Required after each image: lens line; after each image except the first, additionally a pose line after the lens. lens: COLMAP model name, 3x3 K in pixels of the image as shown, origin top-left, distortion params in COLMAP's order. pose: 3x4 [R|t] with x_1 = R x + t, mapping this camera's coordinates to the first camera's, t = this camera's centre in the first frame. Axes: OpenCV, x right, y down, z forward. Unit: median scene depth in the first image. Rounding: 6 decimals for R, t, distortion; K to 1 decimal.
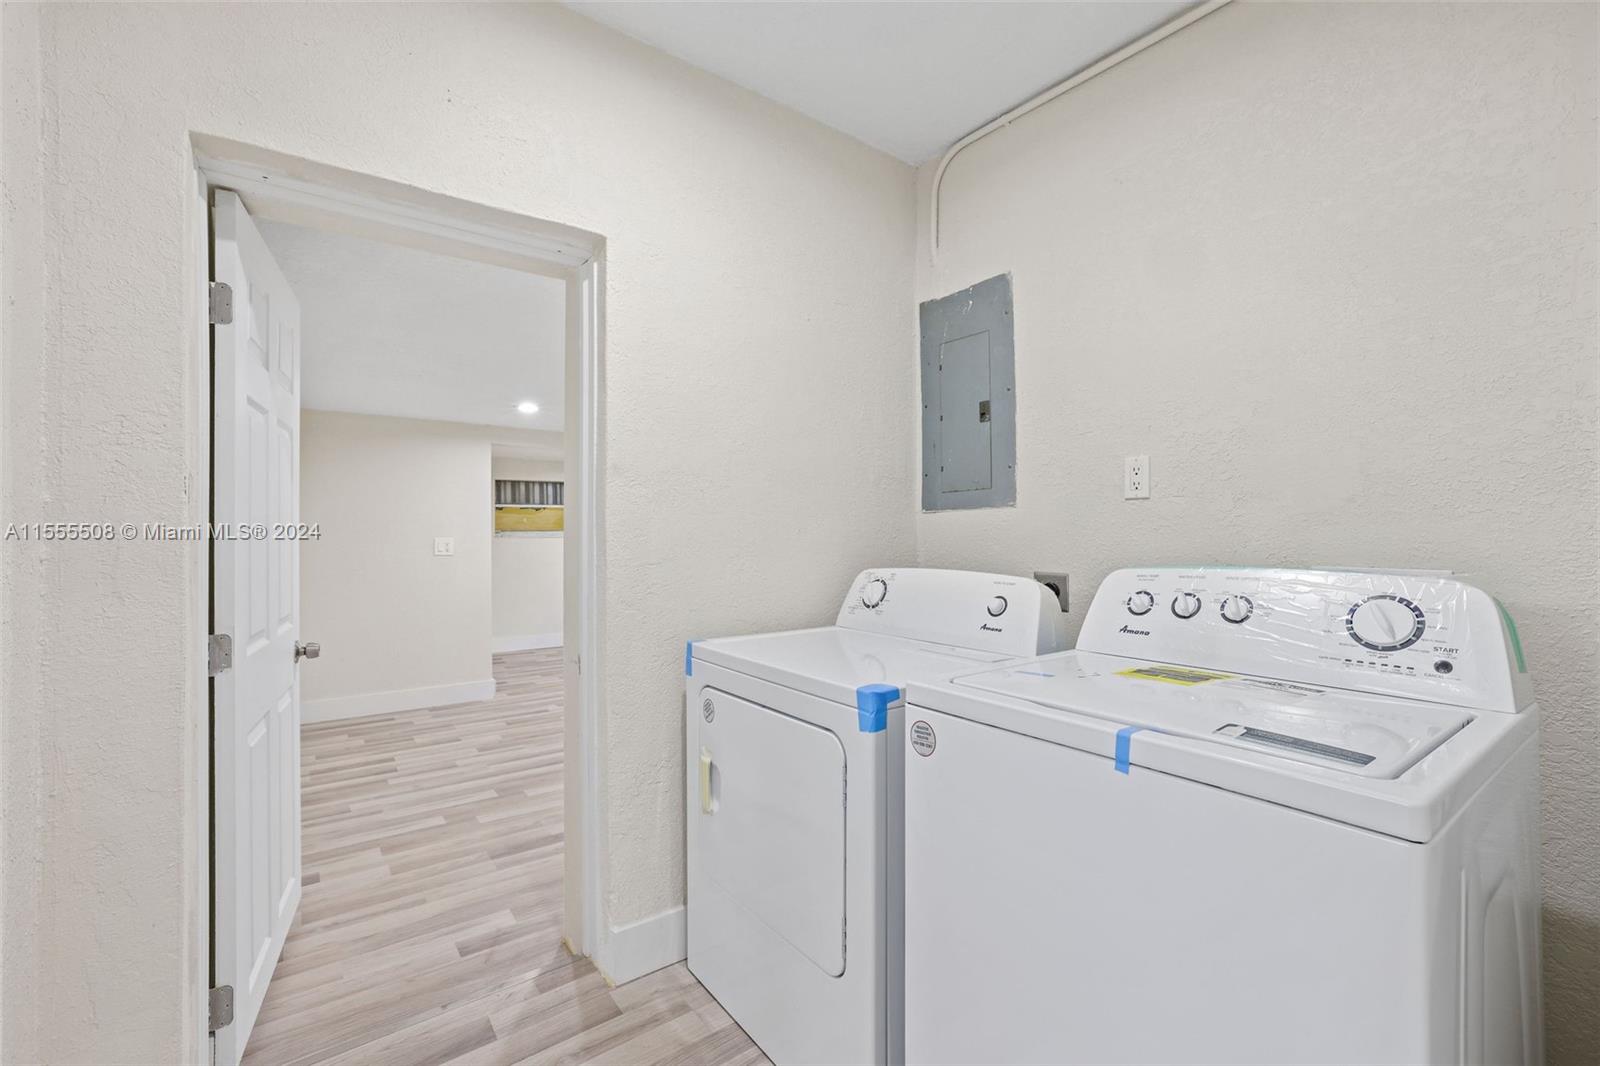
lens RADIAL K [[691.7, 0, 790.6], [0, 691.7, 533.8], [0, 0, 1]] dist [-0.034153, 0.022067]
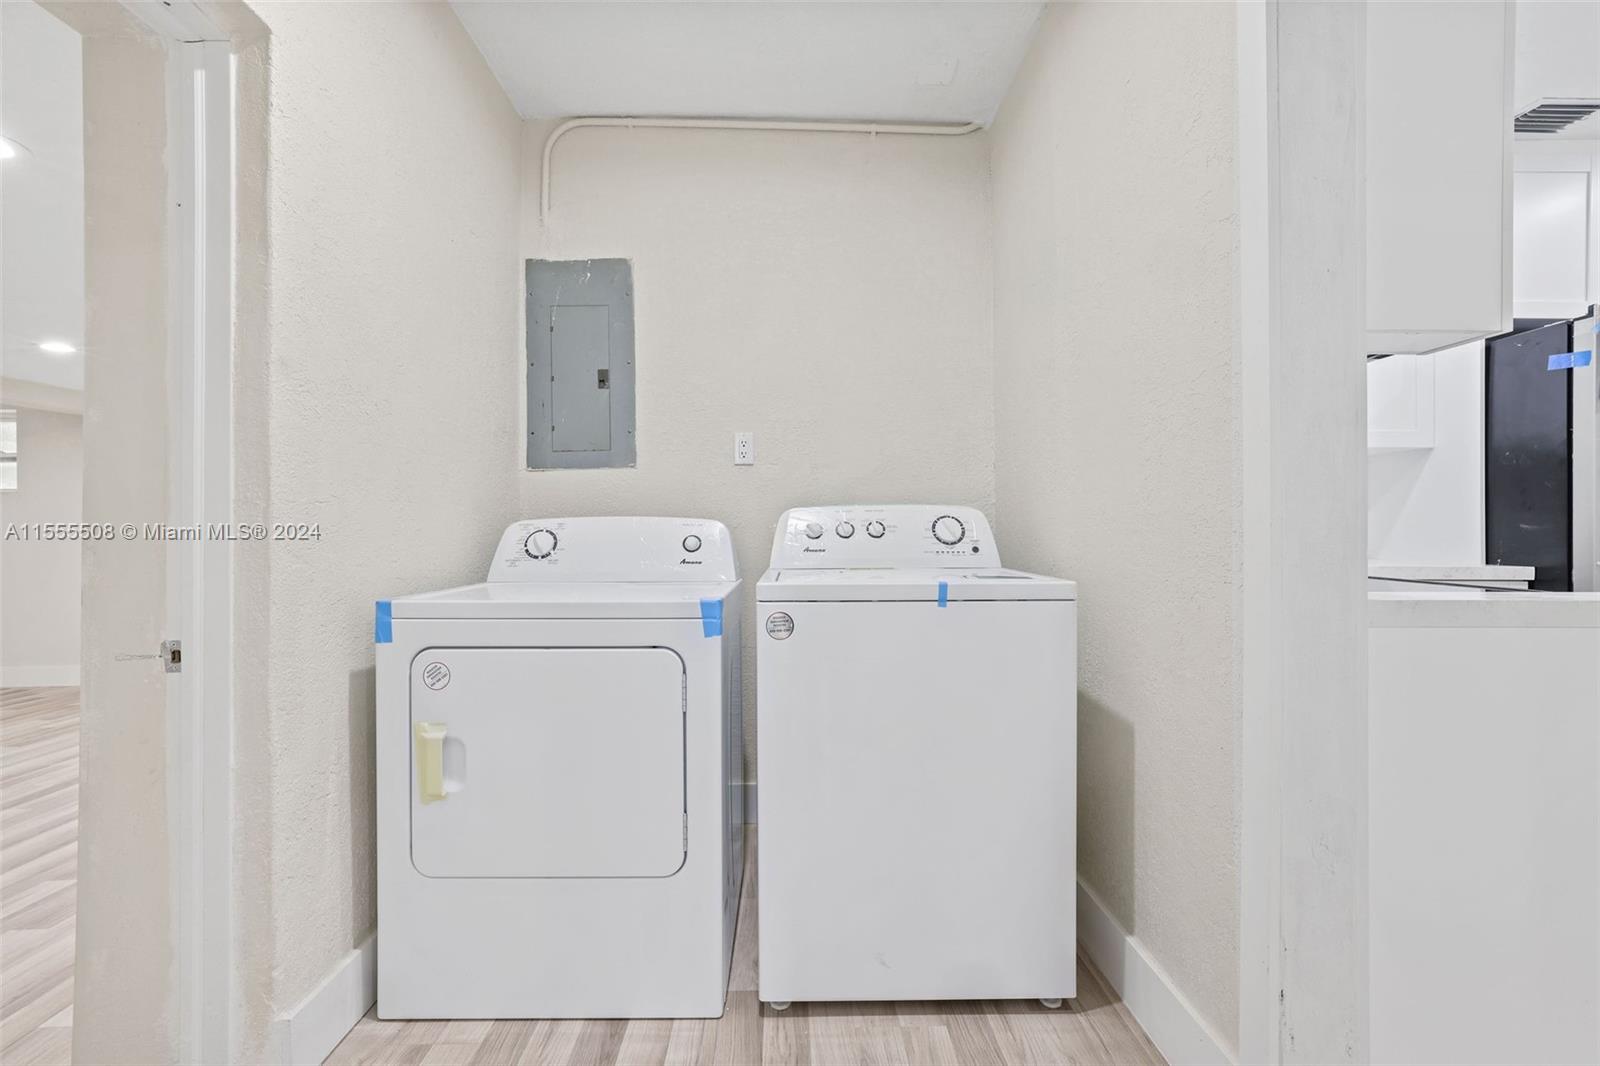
lens RADIAL K [[691.7, 0, 790.6], [0, 691.7, 533.8], [0, 0, 1]] dist [-0.034153, 0.022067]
pose [[0.577753, -0.000328, 0.816212, -0.473479], [0.004505, 0.999986, -0.002786, 0.076879], [-0.816199, 0.005287, 0.577746, 0.148790]]
